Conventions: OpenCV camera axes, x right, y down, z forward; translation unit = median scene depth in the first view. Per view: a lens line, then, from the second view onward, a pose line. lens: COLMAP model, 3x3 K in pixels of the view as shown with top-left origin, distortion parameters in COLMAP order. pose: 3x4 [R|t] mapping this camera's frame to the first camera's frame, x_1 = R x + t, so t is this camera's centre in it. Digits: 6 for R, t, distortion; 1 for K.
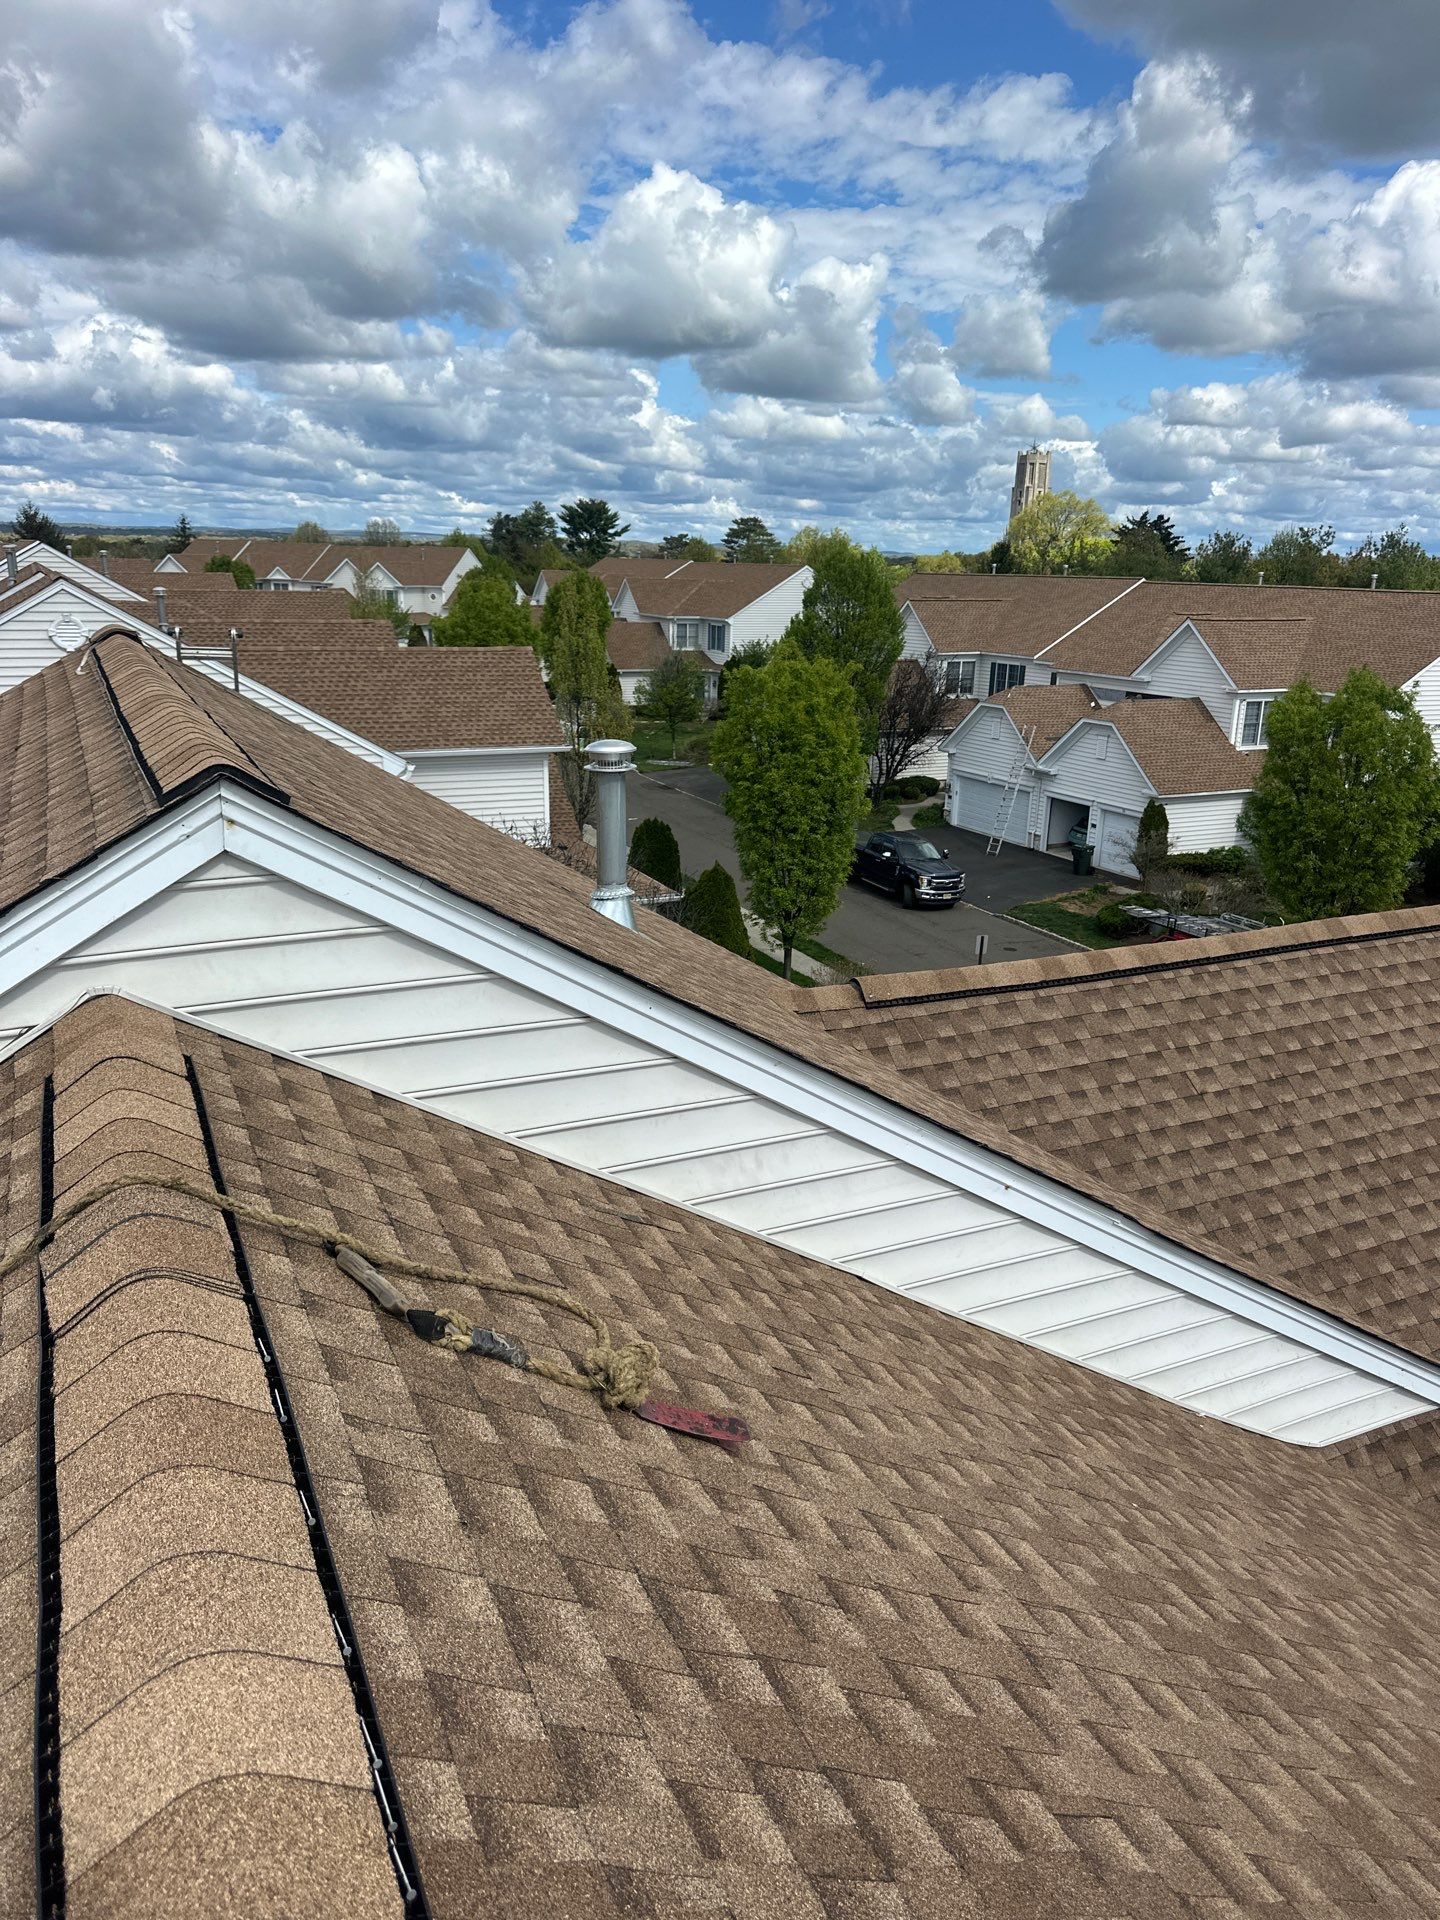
lens RADIAL K [[1333.4, 0, 727.4], [0, 1333.4, 982.6], [0, 0, 1]] dist [0.089806, -0.160599]
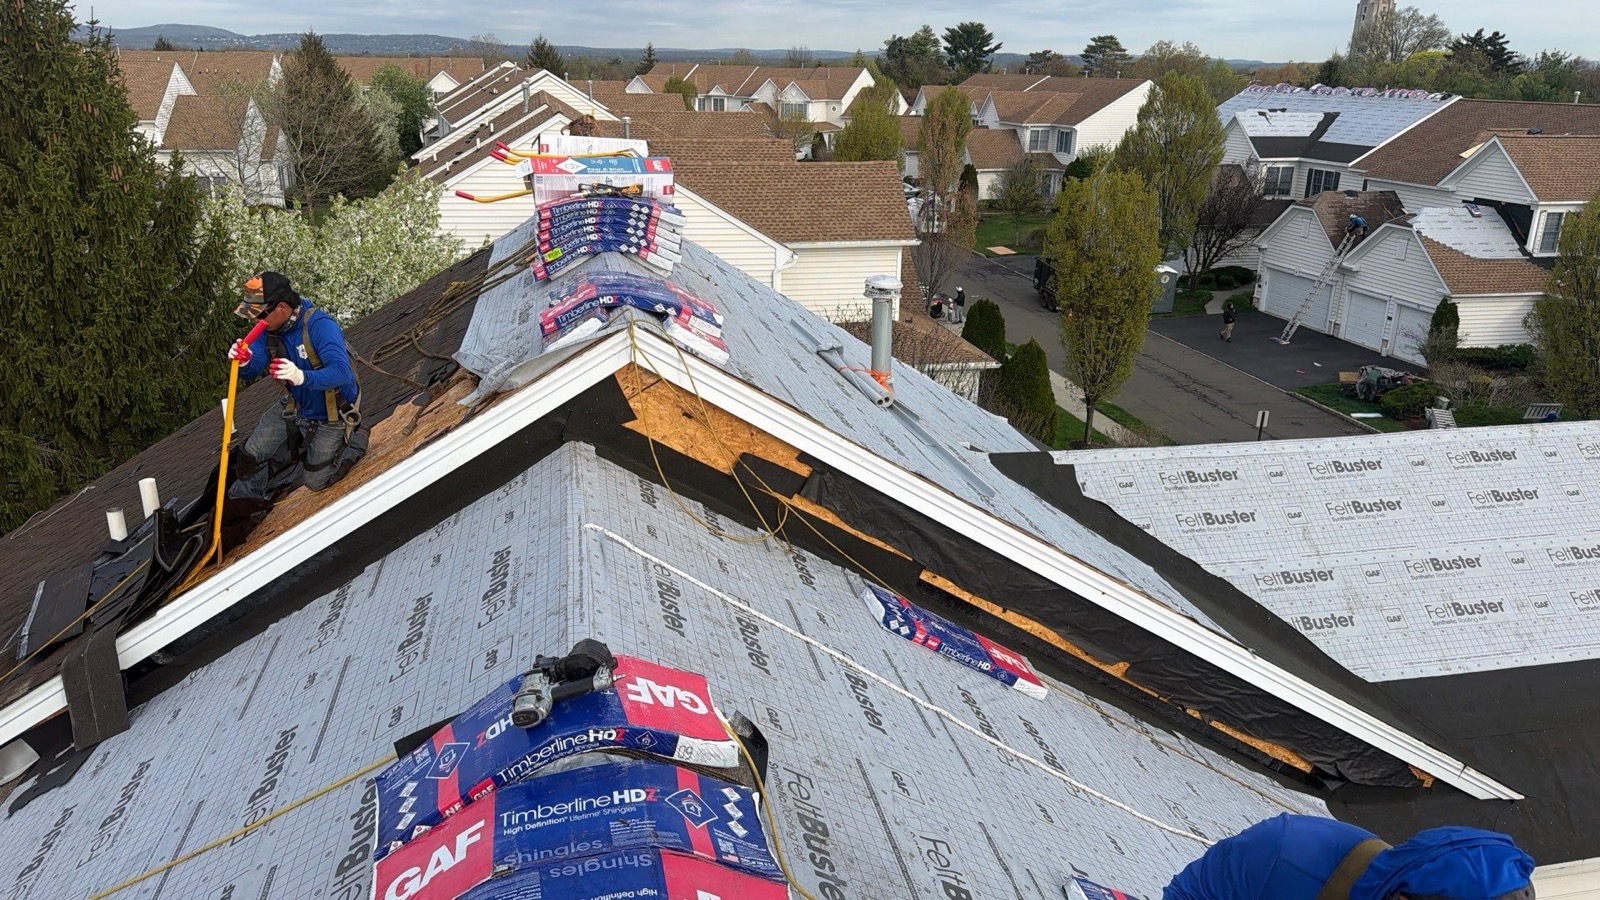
lens RADIAL K [[1107.8, 0, 790.8], [0, 1107.8, 446.6], [0, 0, 1]] dist [0.086380, -0.120390]
pose [[0.969547, 0.071305, -0.234296, 0.029488], [-0.066587, 0.997388, 0.027997, -0.005288], [0.235680, -0.011543, 0.971762, -0.065423]]
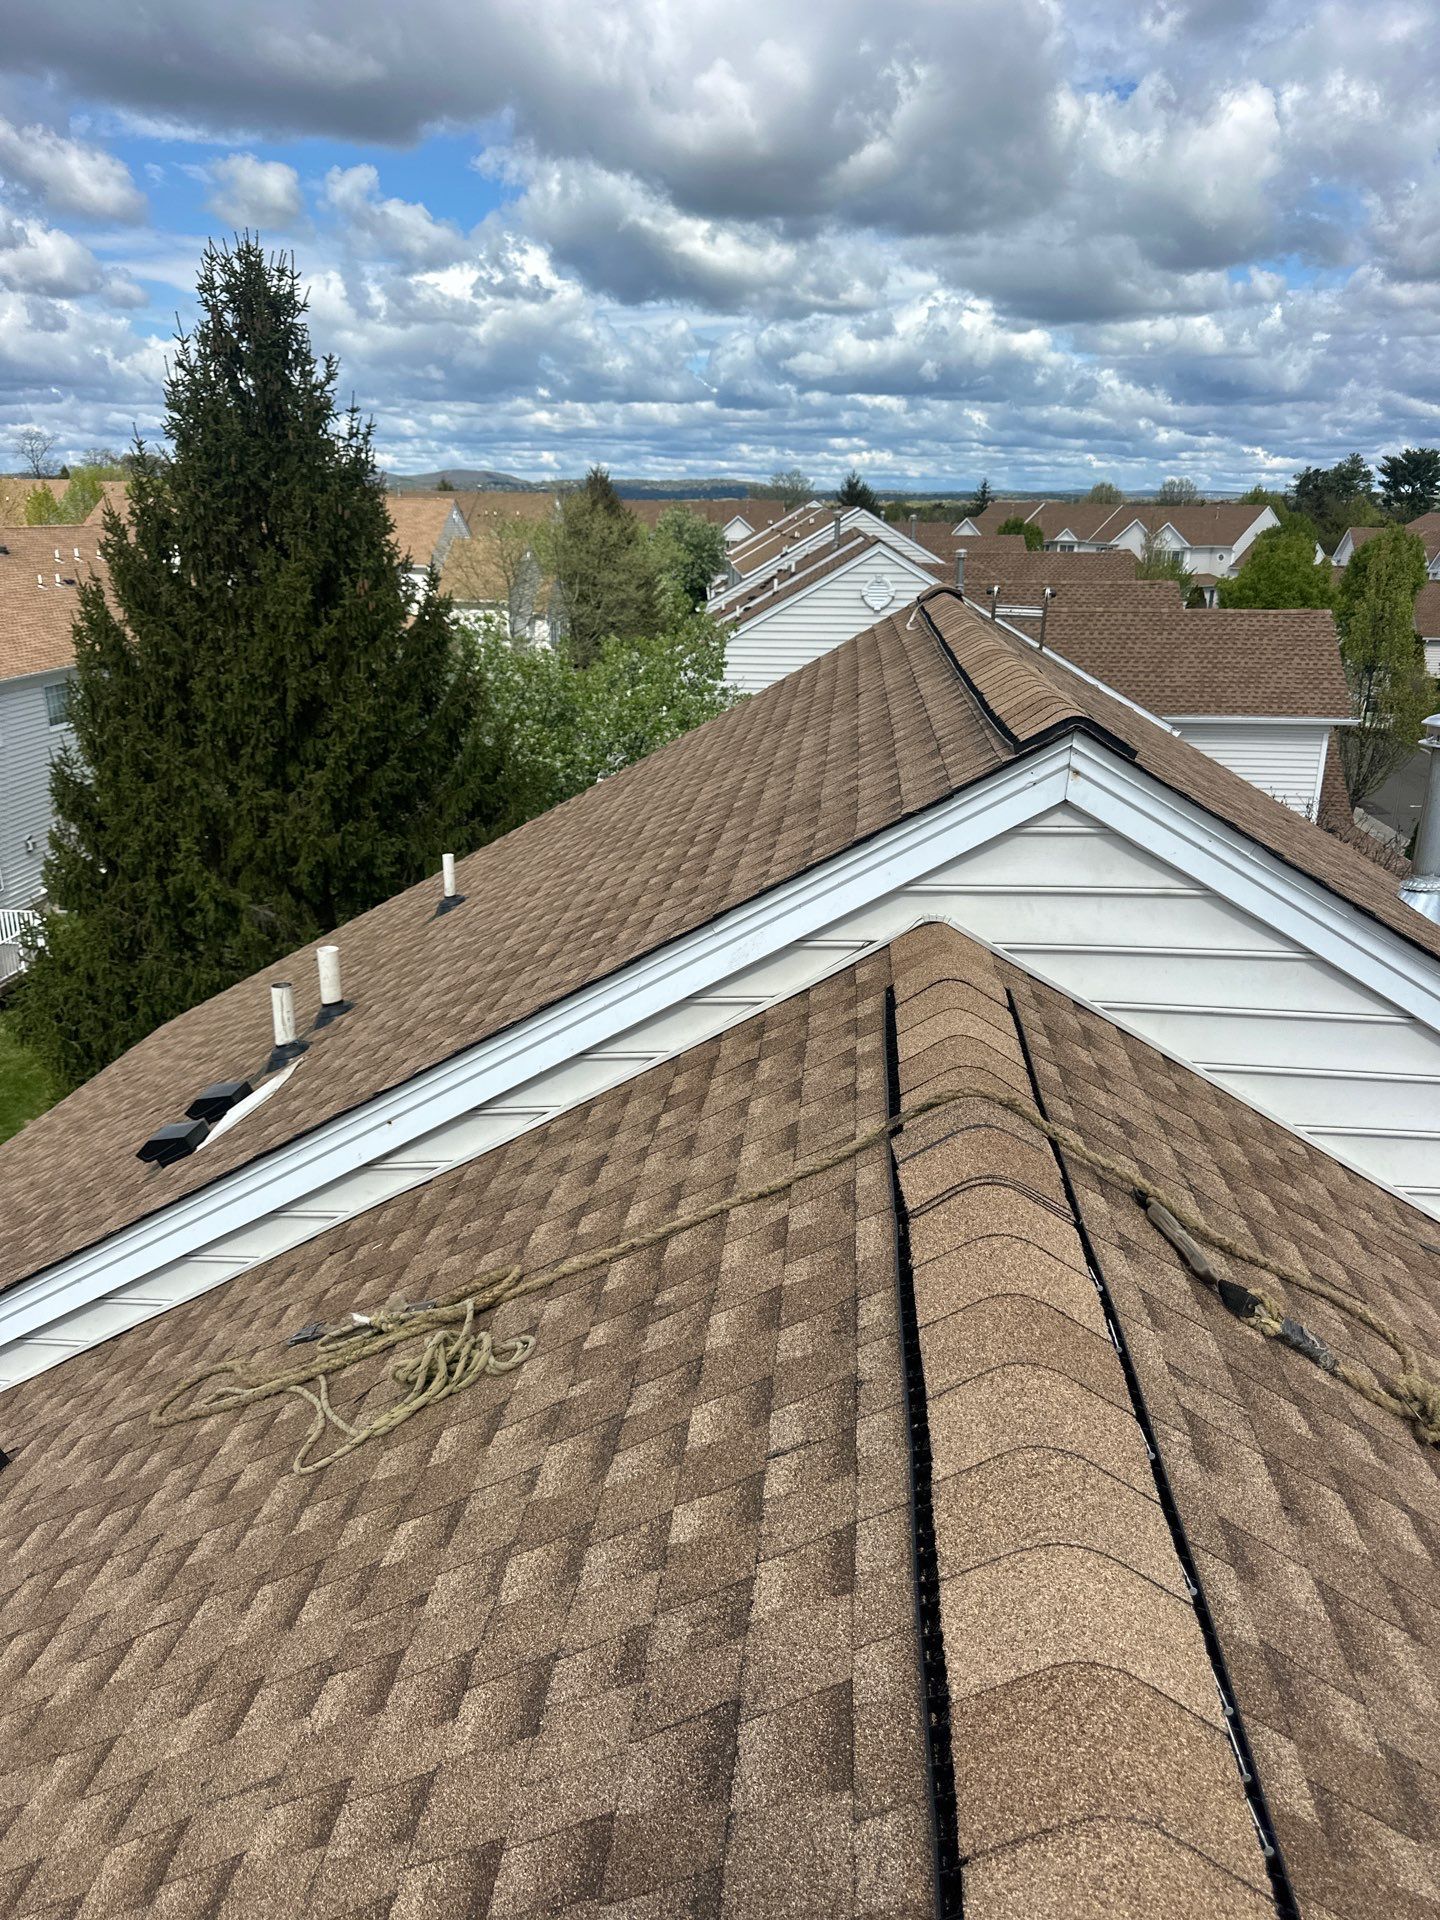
lens RADIAL K [[1340.2, 0, 727.6], [0, 1340.2, 962.3], [0, 0, 1]] dist [0.096332, -0.167716]
pose [[0.857488, 0.150496, -0.492002, -0.008978], [-0.145127, 0.988182, 0.049336, 0.001720], [0.493613, 0.029098, 0.869195, -0.004405]]
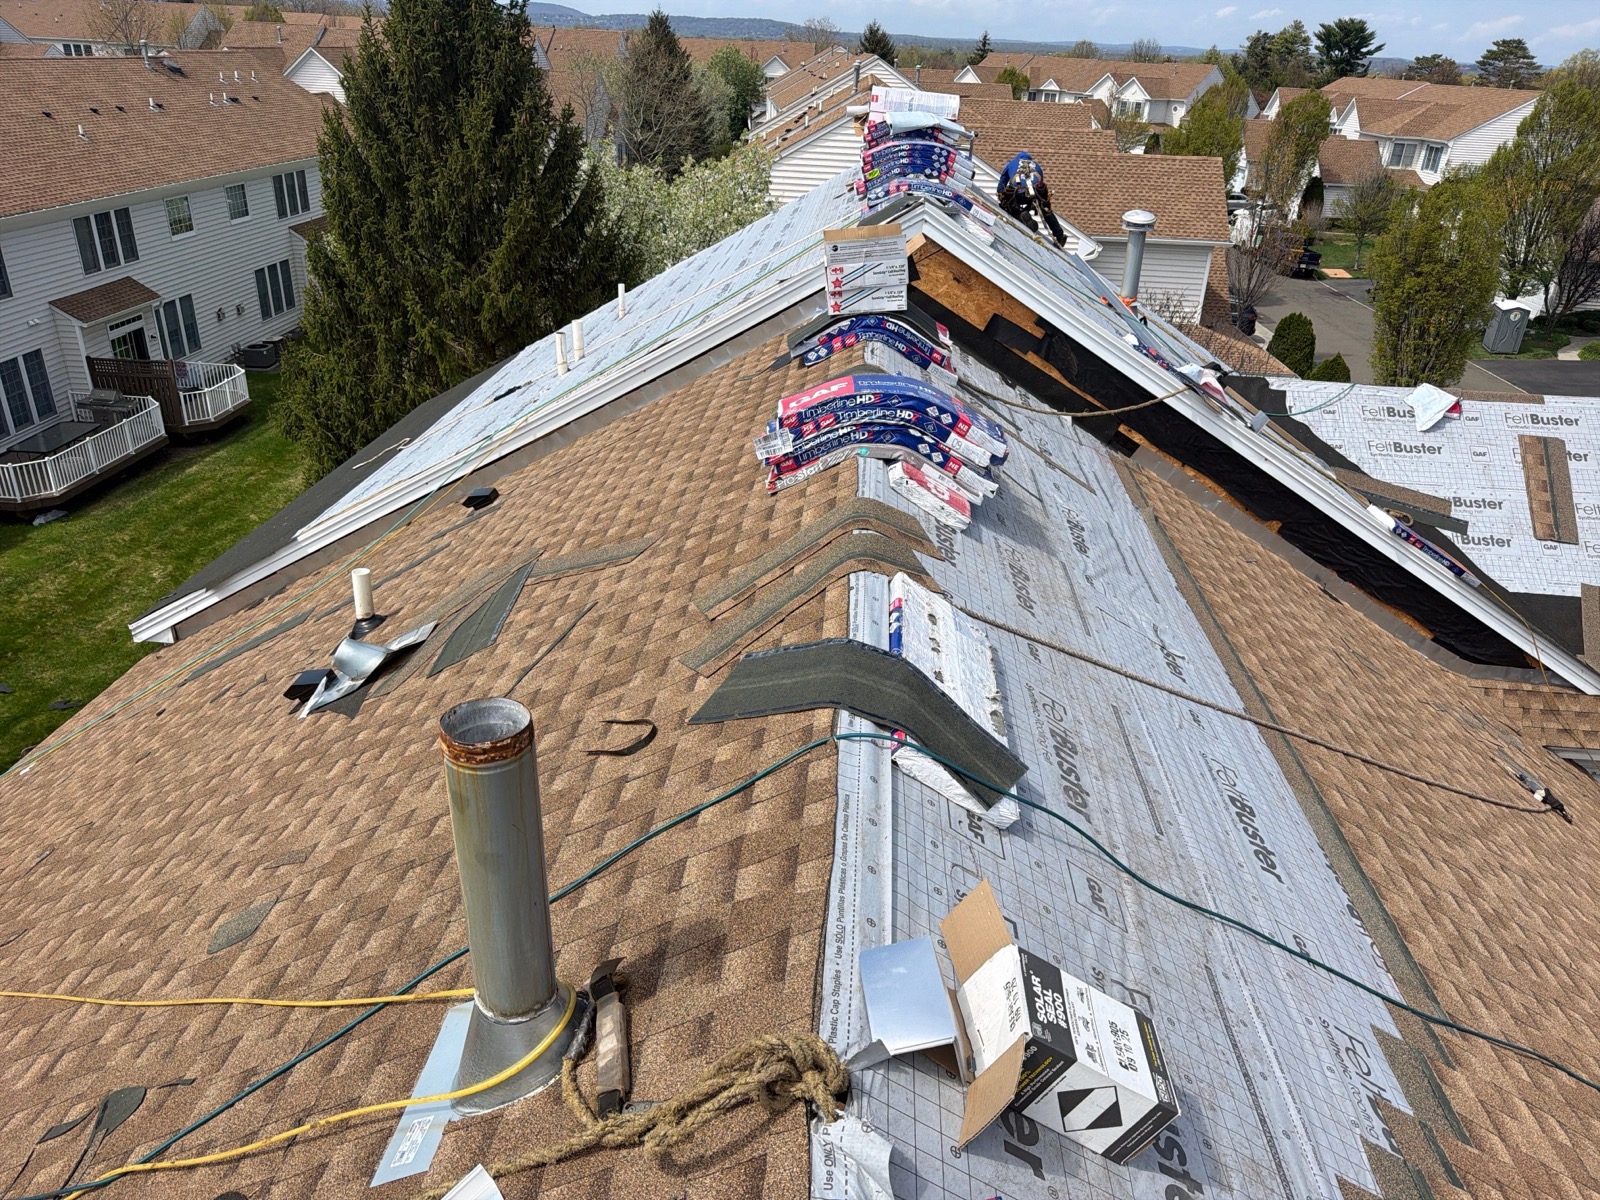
lens RADIAL K [[1125.1, 0, 806.9], [0, 1125.1, 600.0], [0, 0, 1]] dist [0.025673, -0.037484]
pose [[0.874320, 0.227860, -0.428538, 0.075455], [-0.168480, 0.970529, 0.172305, 0.036479], [0.455170, -0.078450, 0.886942, -0.159138]]
